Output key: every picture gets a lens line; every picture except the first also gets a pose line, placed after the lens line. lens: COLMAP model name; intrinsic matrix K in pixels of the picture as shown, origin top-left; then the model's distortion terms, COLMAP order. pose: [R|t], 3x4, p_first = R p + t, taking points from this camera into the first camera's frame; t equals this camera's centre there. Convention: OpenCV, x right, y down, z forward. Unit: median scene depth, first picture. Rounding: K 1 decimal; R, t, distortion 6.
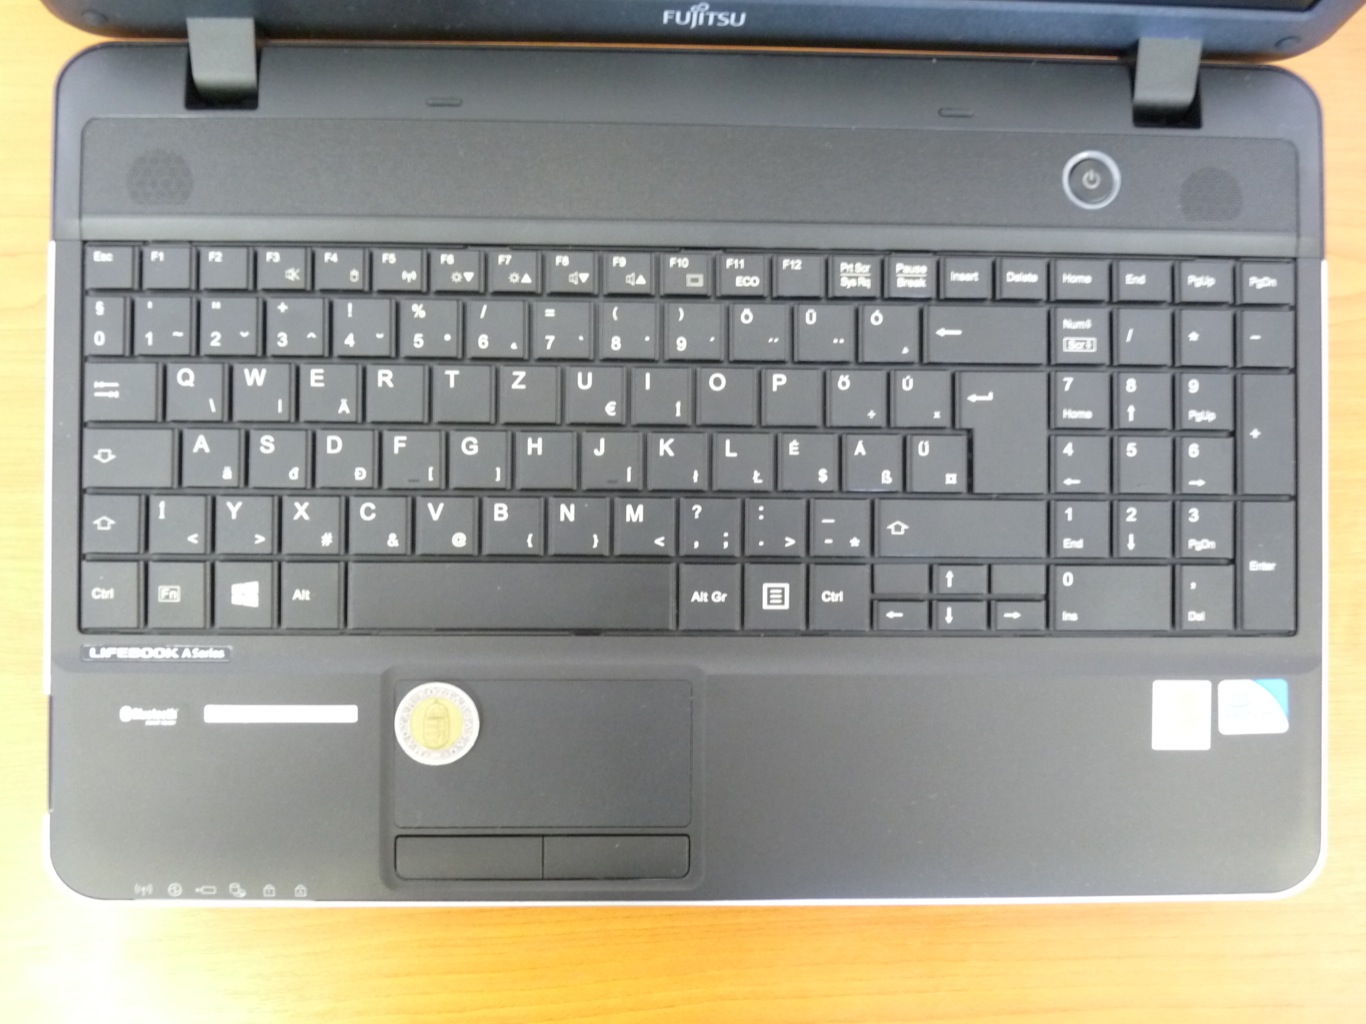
lens RADIAL K [[1107.2, 0, 672.0], [0, 1107.2, 510.5], [0, 0, 1]] dist [-0.025797, -0.011572]
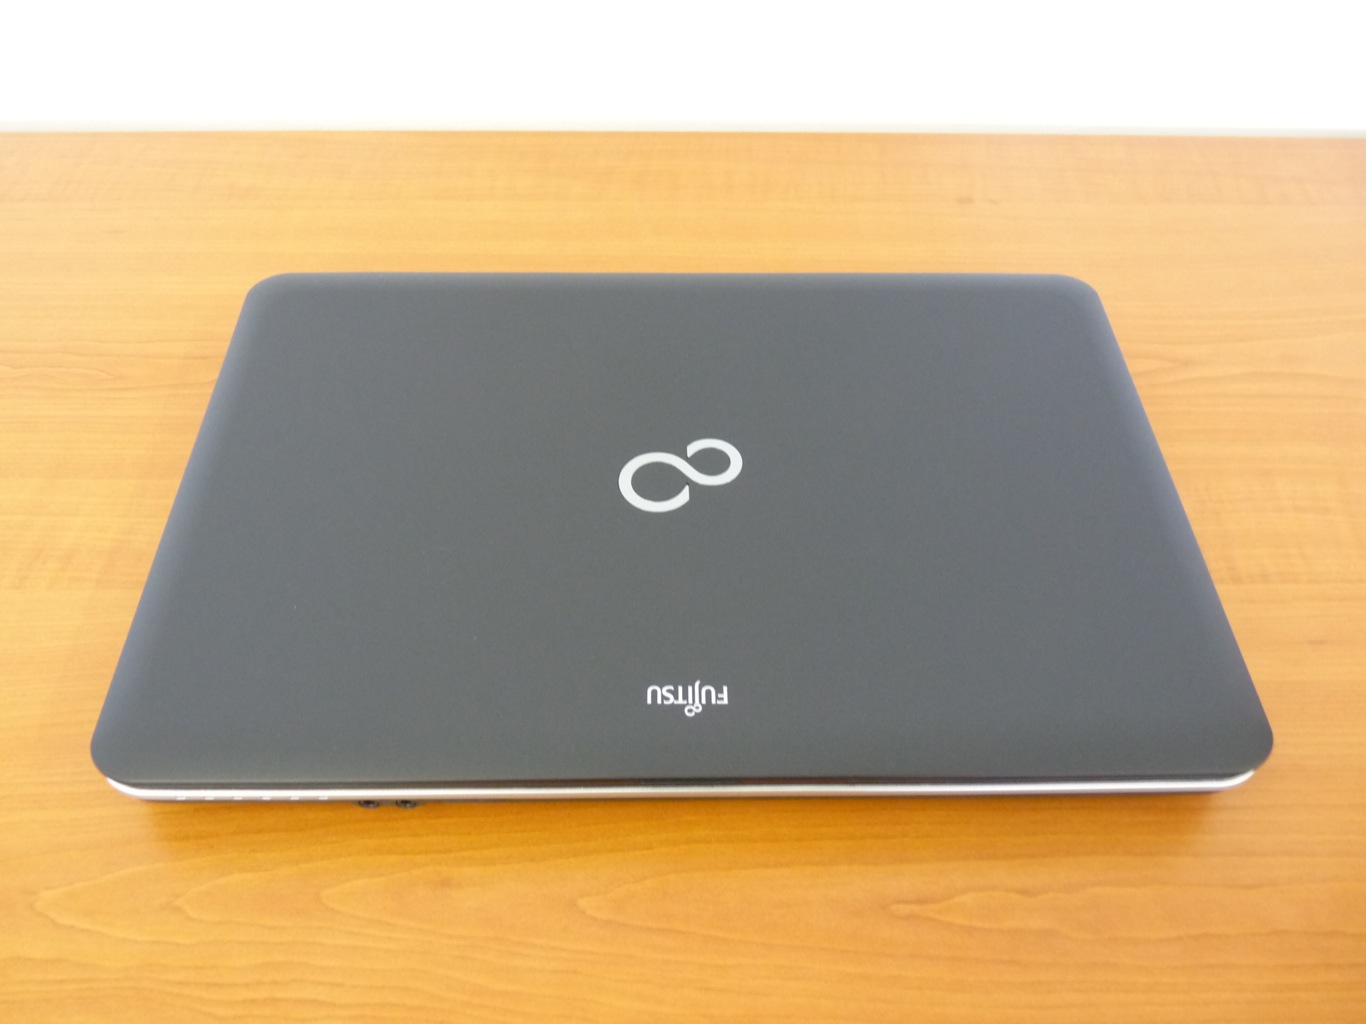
lens RADIAL K [[1107.2, 0, 672.0], [0, 1107.2, 510.5], [0, 0, 1]] dist [-0.025797, -0.011572]
pose [[0.999684, -0.022571, -0.011048, 0.043778], [0.010372, 0.771039, -0.636703, 0.942164], [0.022889, 0.636388, 0.771030, -0.009363]]
